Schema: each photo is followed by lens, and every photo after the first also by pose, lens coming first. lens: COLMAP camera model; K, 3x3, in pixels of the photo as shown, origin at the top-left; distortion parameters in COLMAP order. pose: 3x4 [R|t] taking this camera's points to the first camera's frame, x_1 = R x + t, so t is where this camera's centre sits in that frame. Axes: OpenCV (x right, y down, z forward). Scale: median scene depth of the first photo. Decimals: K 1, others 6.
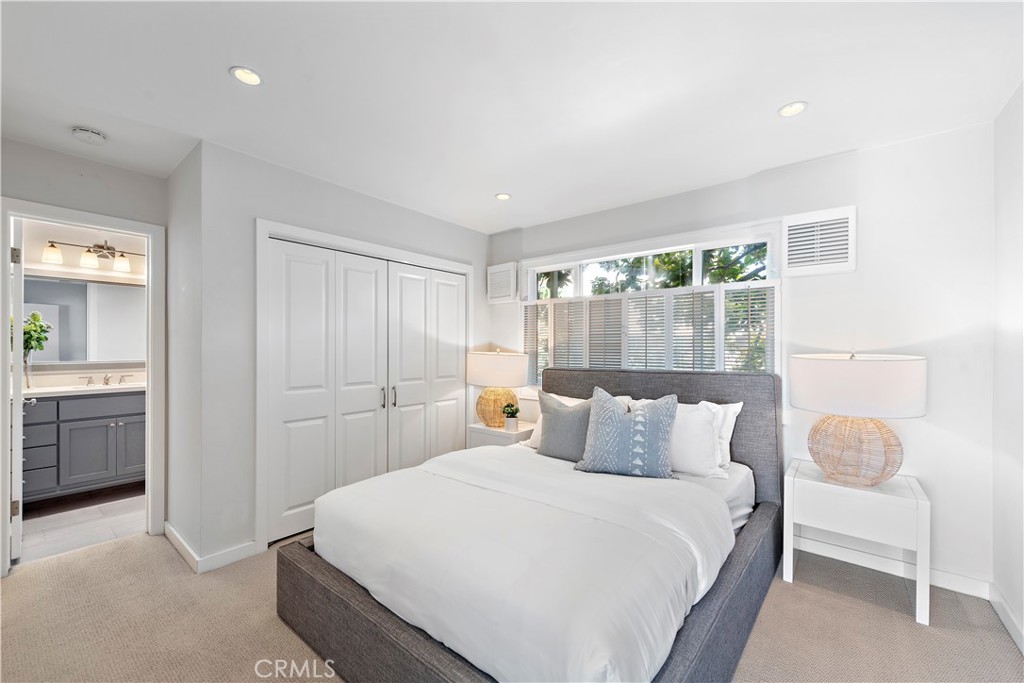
lens RADIAL K [[405.3, 0, 517.1], [0, 405.3, 350.1], [0, 0, 1]] dist [0.001063, 0.000070]
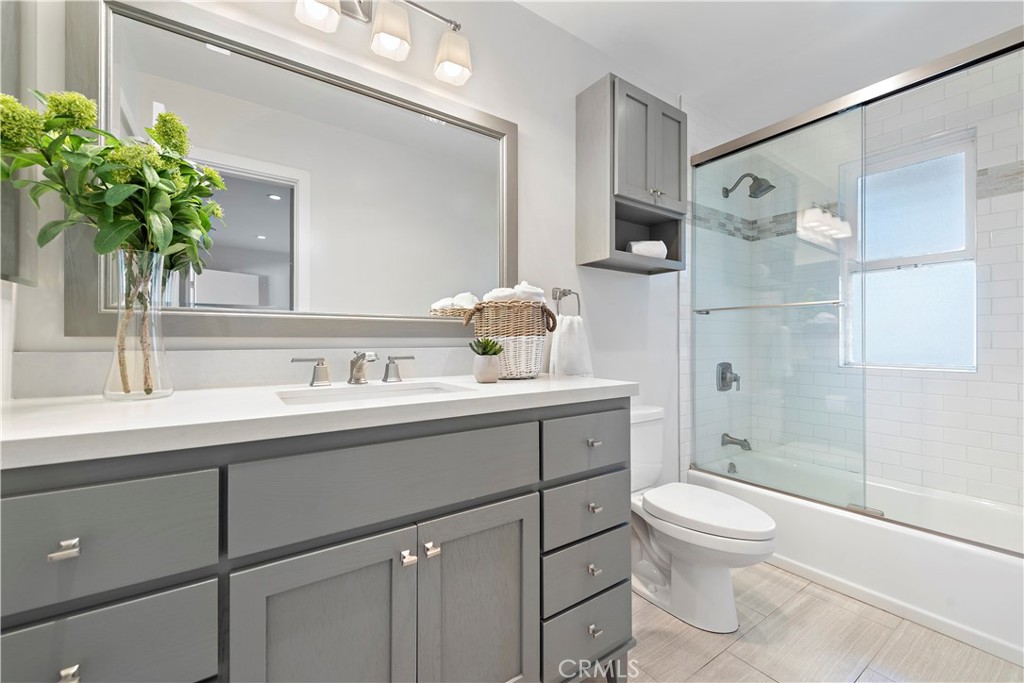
lens RADIAL K [[416.9, 0, 527.1], [0, 416.9, 341.3], [0, 0, 1]] dist [-0.000320, -0.000182]
pose [[0.964648, 0.001406, -0.263538, -0.665057], [-0.002262, 0.999993, -0.002944, 0.043722], [0.263532, 0.003436, 0.964645, 0.600521]]
